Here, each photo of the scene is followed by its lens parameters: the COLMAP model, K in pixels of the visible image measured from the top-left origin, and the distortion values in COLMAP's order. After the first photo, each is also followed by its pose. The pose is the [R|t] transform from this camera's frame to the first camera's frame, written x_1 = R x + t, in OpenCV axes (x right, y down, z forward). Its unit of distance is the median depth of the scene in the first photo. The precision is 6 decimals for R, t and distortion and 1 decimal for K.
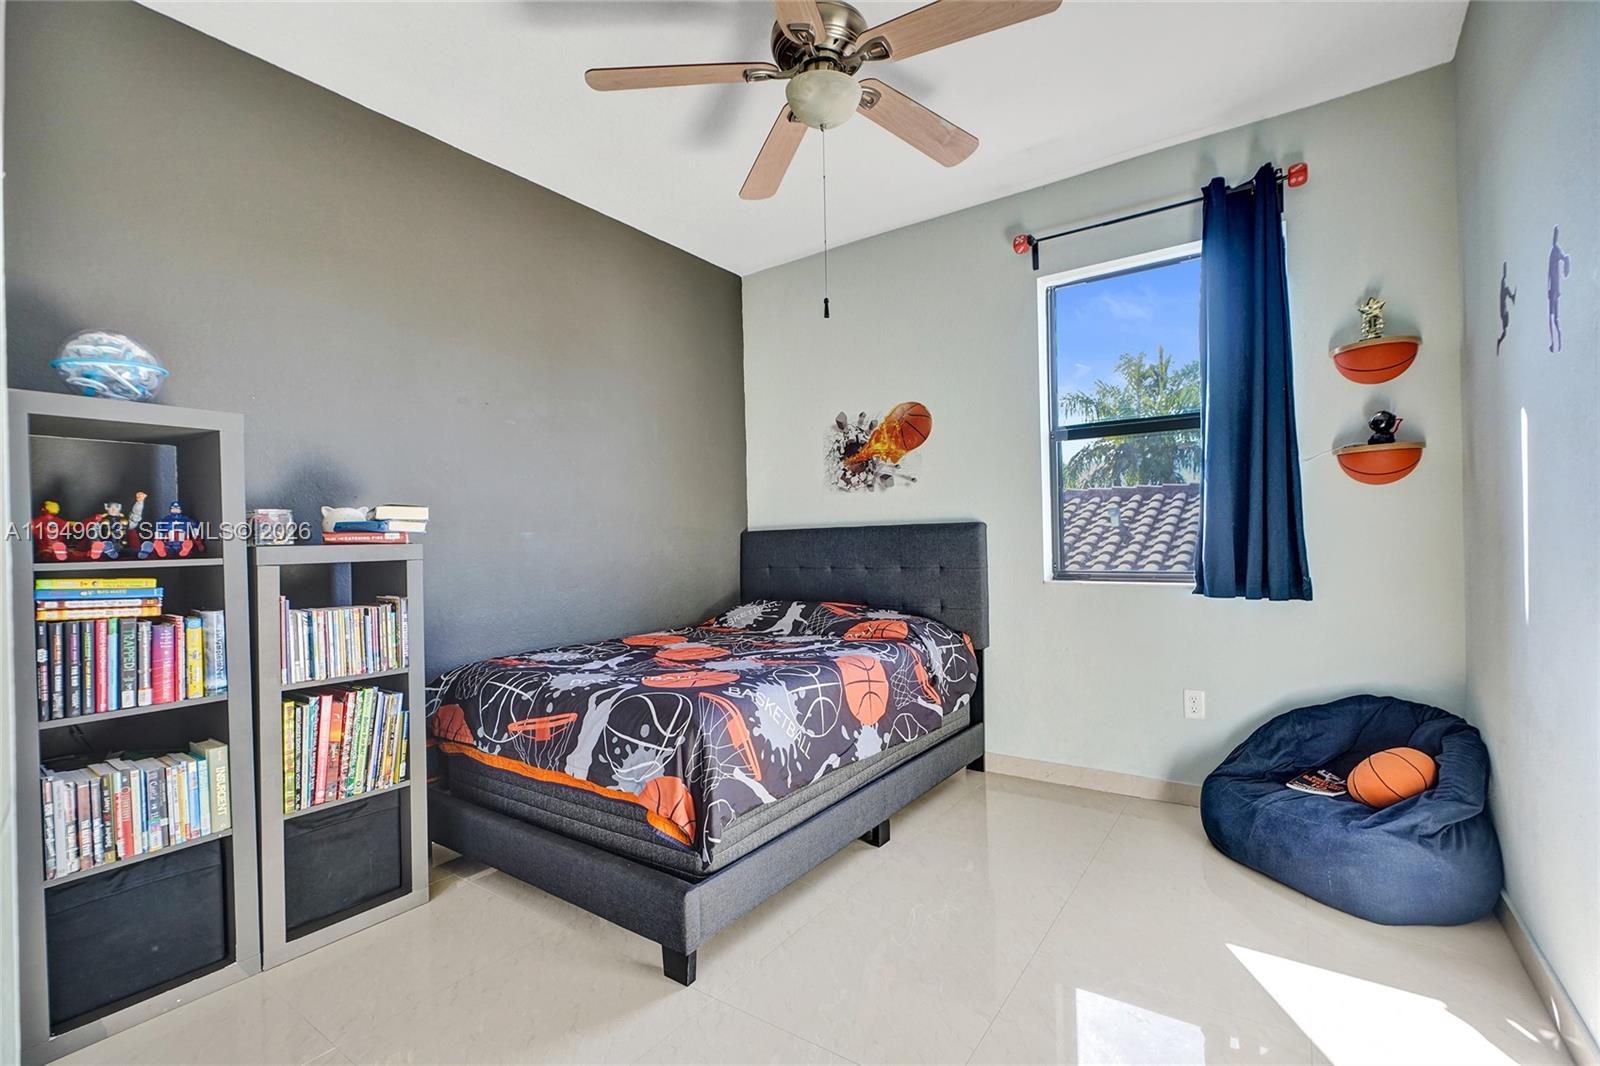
lens RADIAL K [[715.1, 0, 787.8], [0, 715.1, 534.8], [0, 0, 1]] dist [-0.000378, -0.000169]
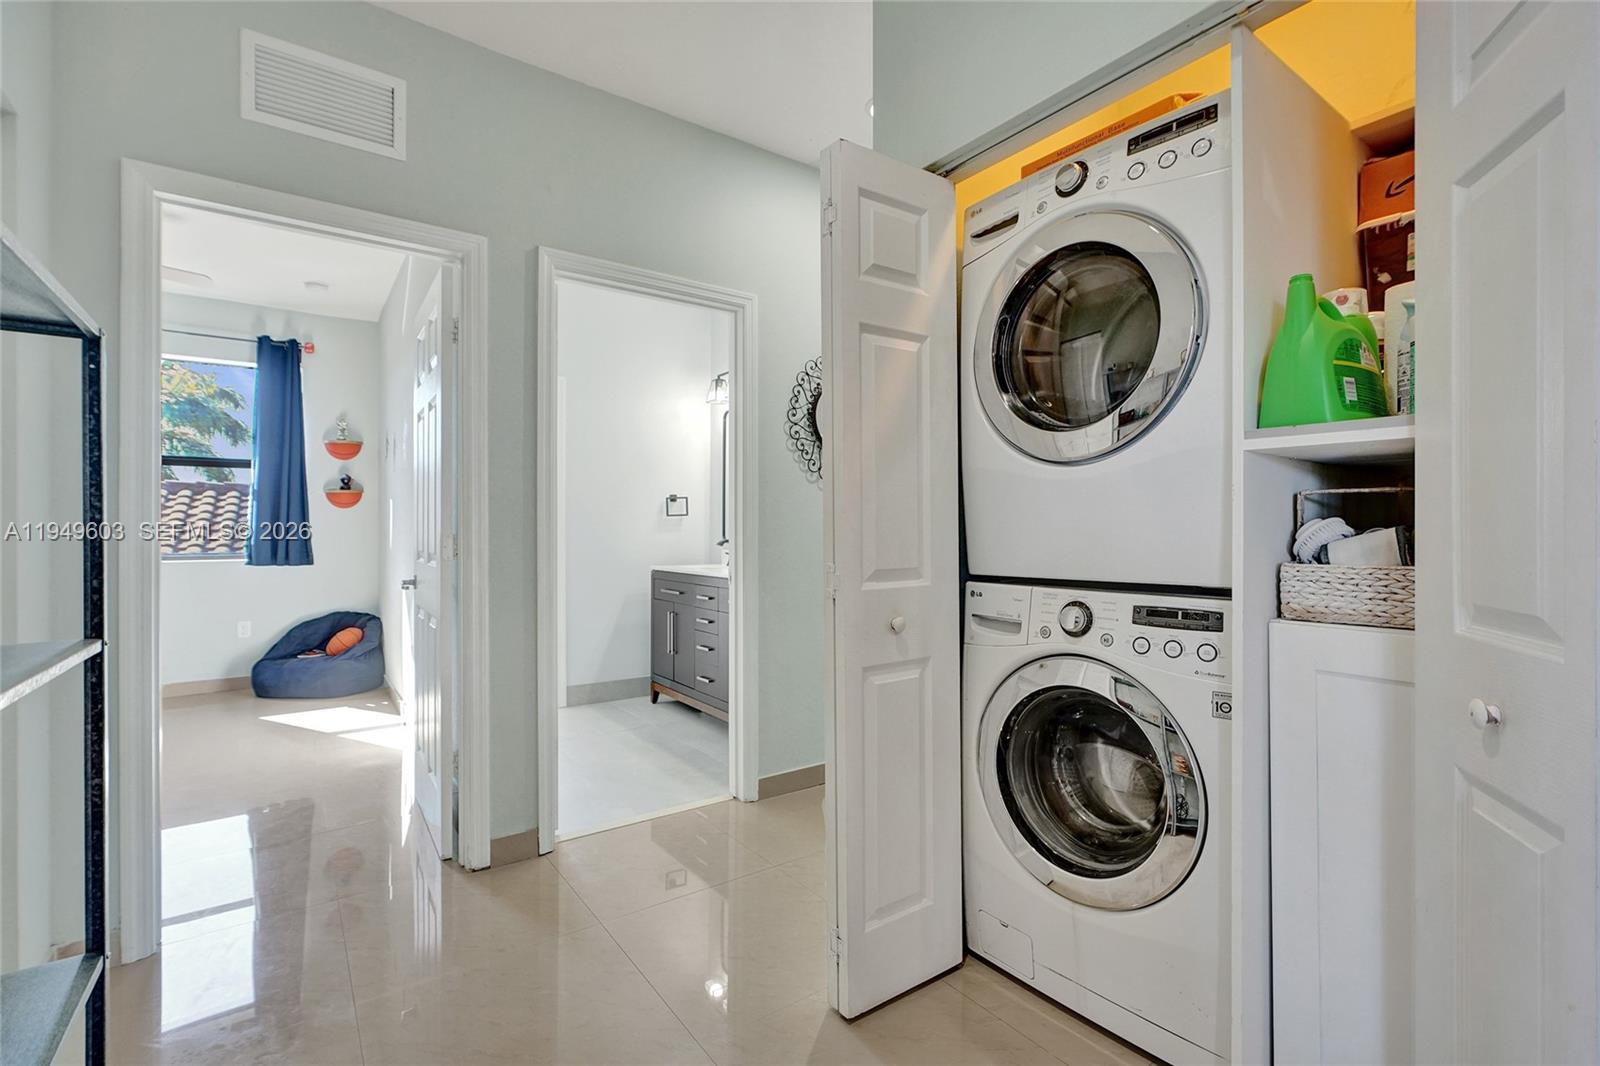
lens RADIAL K [[715.1, 0, 787.8], [0, 715.1, 534.8], [0, 0, 1]] dist [-0.000378, -0.000169]
pose [[0.332409, 0.010843, 0.943073, -0.697454], [-0.016628, 0.999846, -0.005635, -0.002997], [-0.942989, -0.013808, 0.332538, -0.899676]]
